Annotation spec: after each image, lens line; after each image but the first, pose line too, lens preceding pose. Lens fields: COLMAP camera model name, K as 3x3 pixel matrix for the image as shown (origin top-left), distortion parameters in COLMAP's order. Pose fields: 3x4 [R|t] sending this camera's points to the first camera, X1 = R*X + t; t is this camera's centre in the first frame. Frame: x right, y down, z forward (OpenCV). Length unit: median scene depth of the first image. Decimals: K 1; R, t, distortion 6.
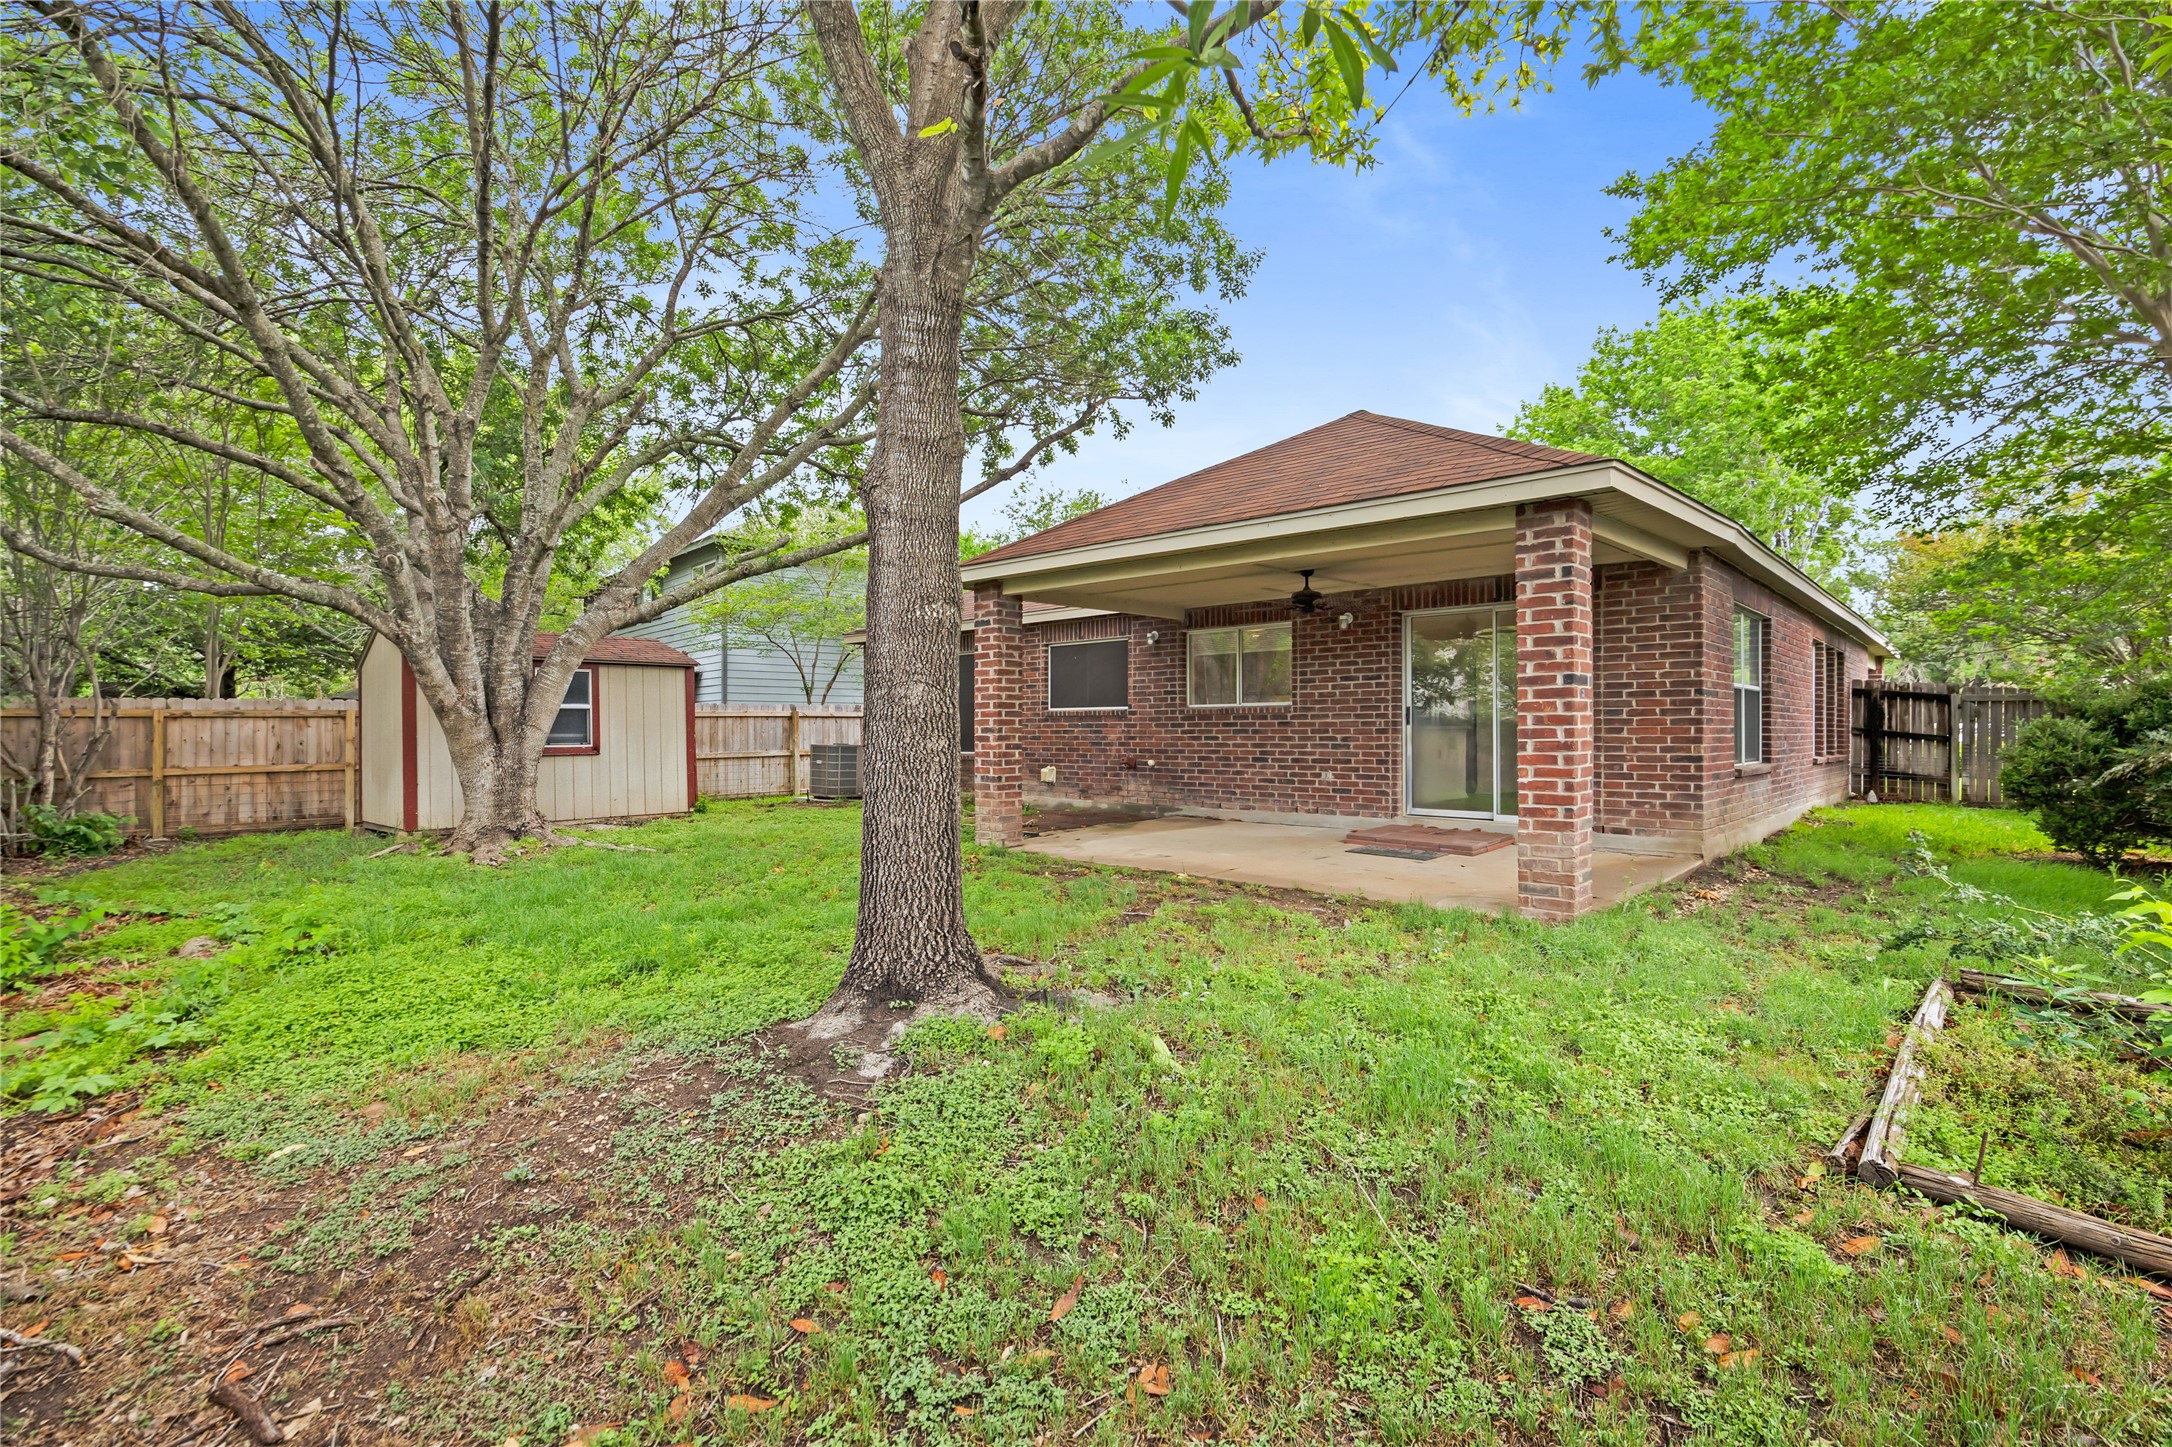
lens RADIAL K [[972.8, 0, 1086.0], [0, 972.8, 723.5], [0, 0, 1]] dist [-0.000888, -0.000080]
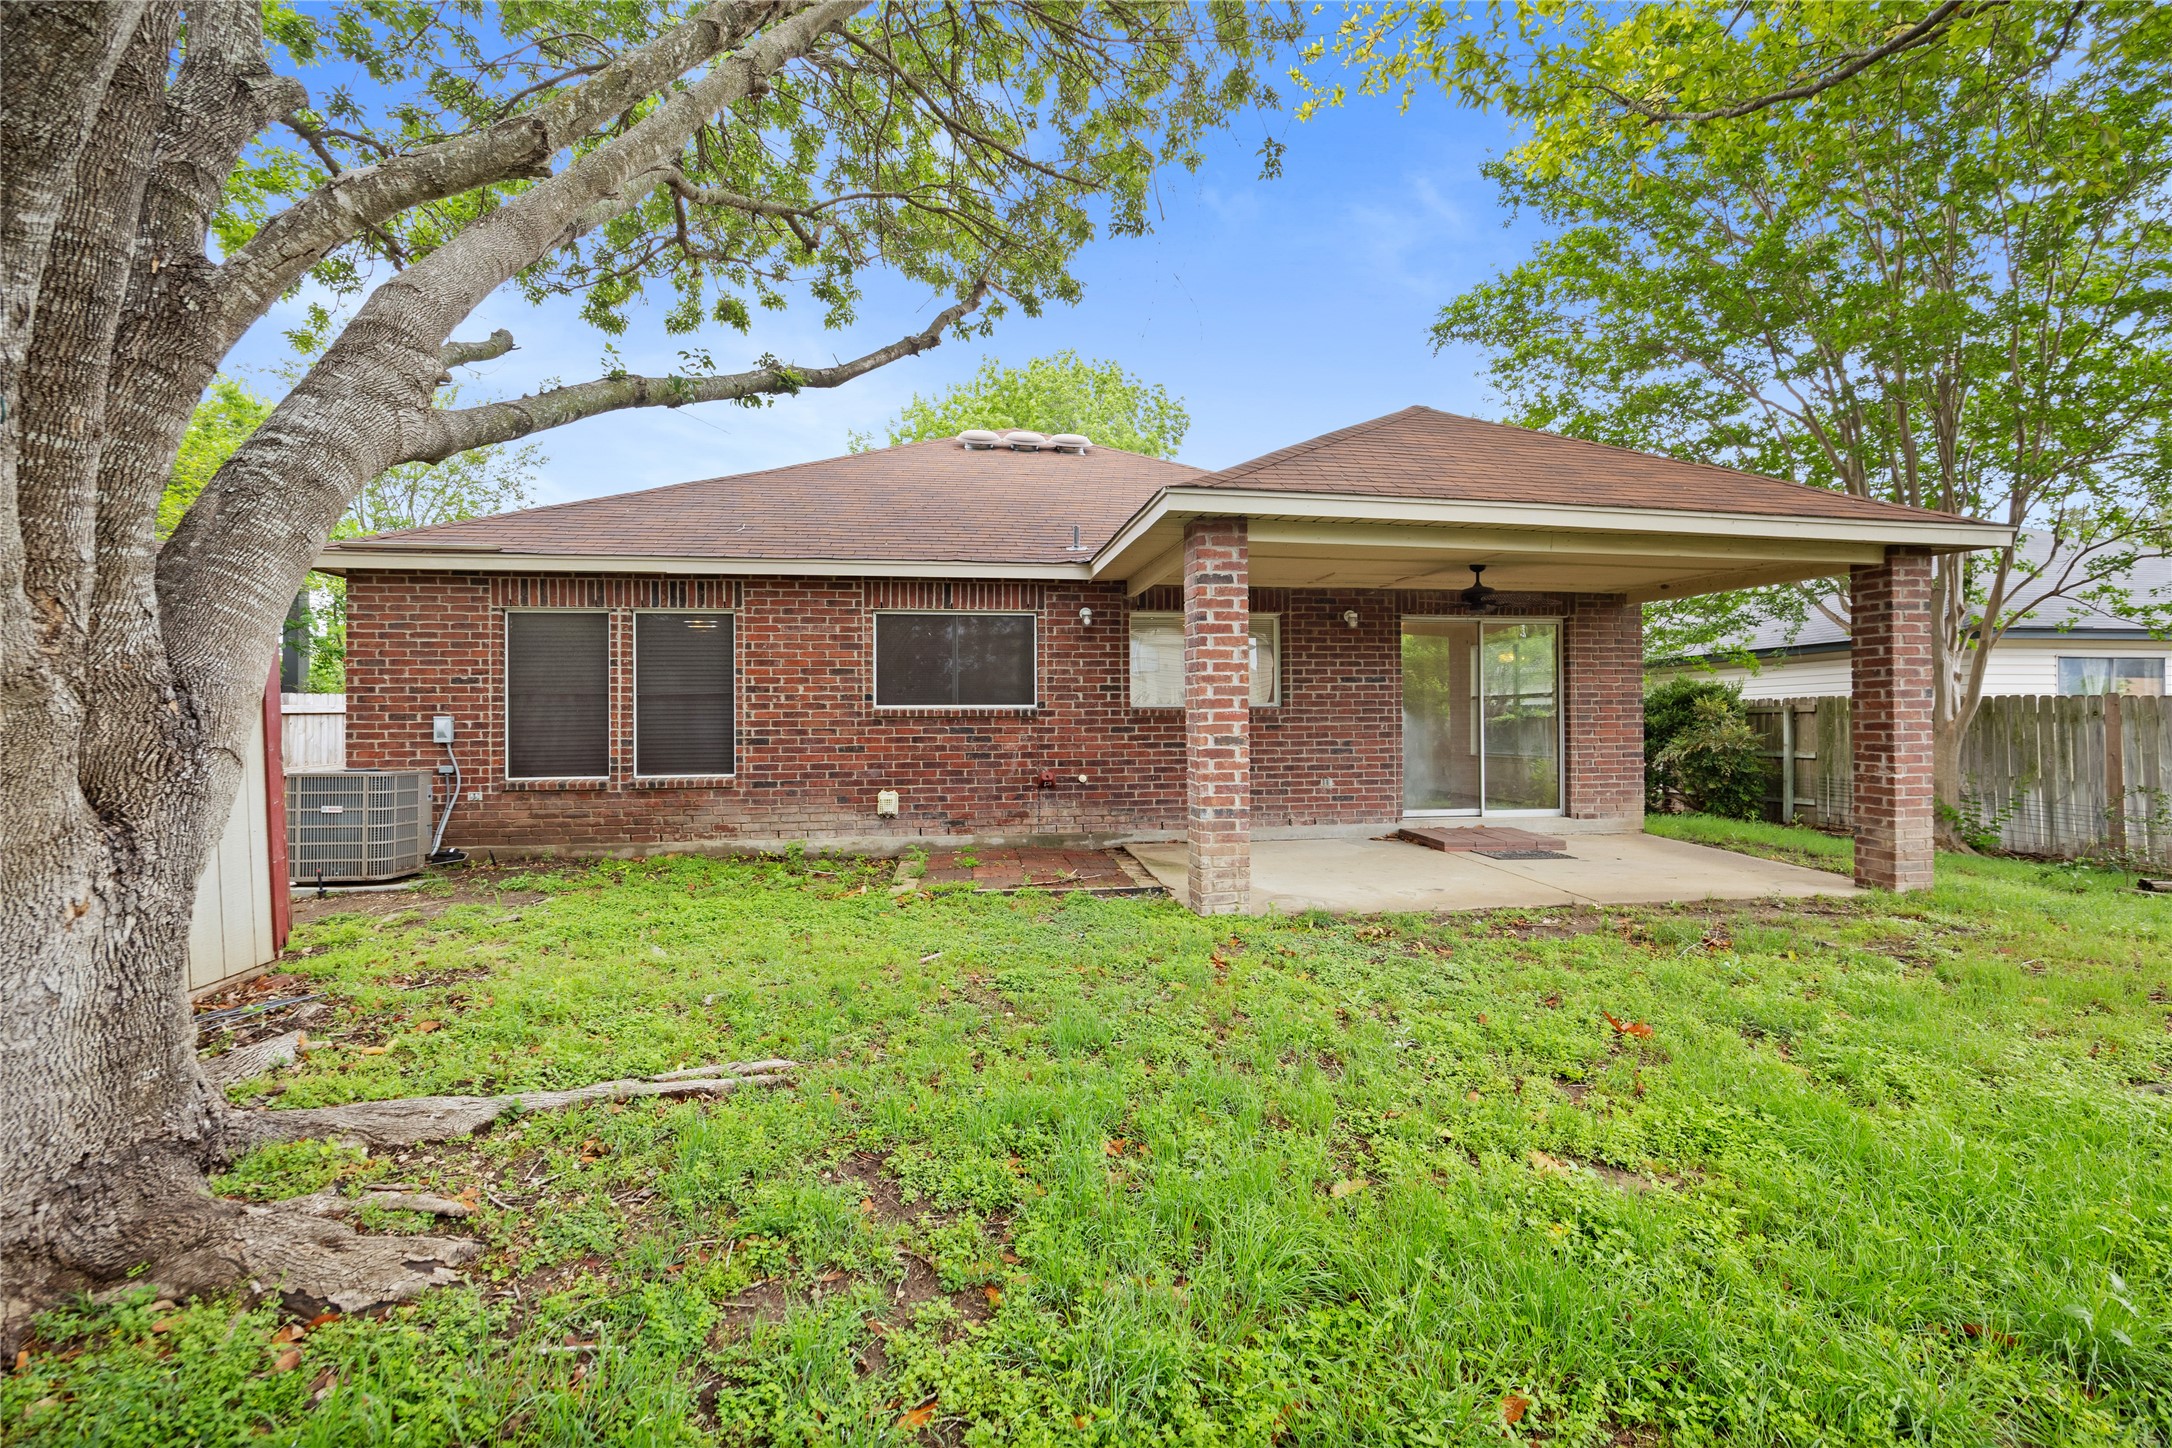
lens RADIAL K [[972.8, 0, 1086.0], [0, 972.8, 724.0], [0, 0, 1]] dist [-0.000888, -0.000080]
pose [[0.605685, -0.003704, 0.795696, -0.618253], [-0.000182, 0.999988, 0.004794, -0.007214], [-0.795704, -0.003049, 0.605678, 0.603289]]
